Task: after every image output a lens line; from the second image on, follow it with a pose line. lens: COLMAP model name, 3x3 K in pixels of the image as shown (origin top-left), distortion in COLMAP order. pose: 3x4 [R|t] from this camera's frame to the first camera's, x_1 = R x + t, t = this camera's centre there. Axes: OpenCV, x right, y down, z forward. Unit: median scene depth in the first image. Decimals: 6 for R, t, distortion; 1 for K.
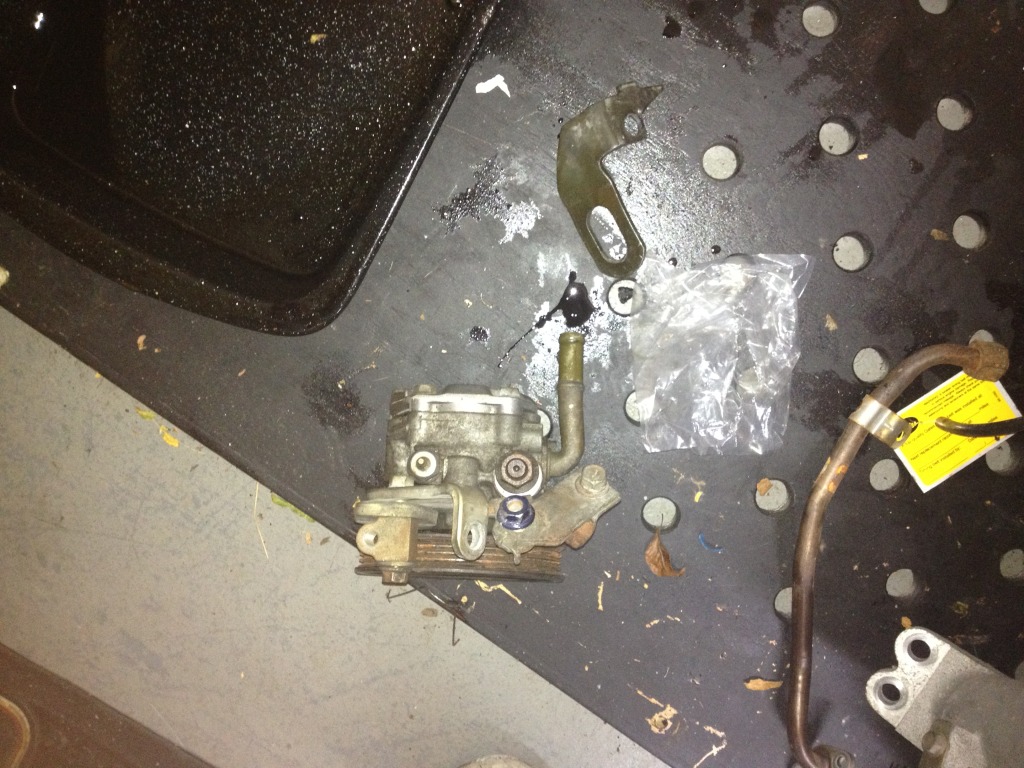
lens RADIAL K [[977.7, 0, 516.6], [0, 977.7, 385.7], [0, 0, 1]] dist [0.181310, -0.400196]
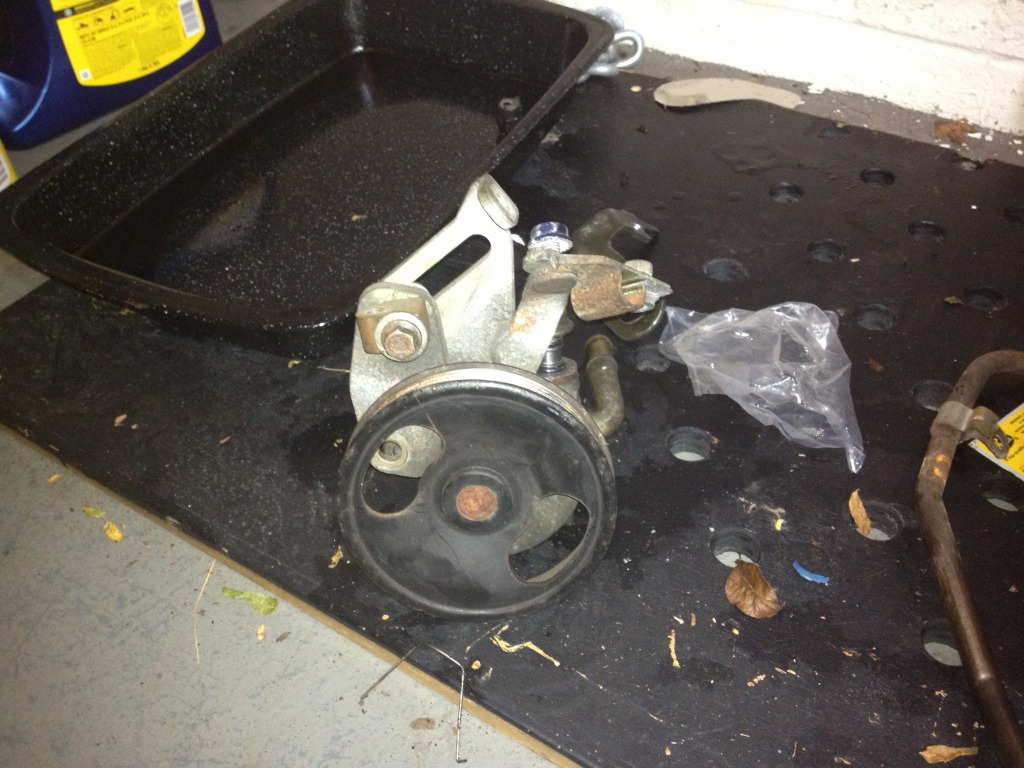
lens RADIAL K [[977.7, 0, 516.6], [0, 977.7, 385.7], [0, 0, 1]] dist [0.181310, -0.400196]
pose [[0.999784, -0.016177, 0.013046, -0.029925], [0.020200, 0.609063, -0.792865, 0.627279], [0.004880, 0.792957, 0.609258, 0.412447]]
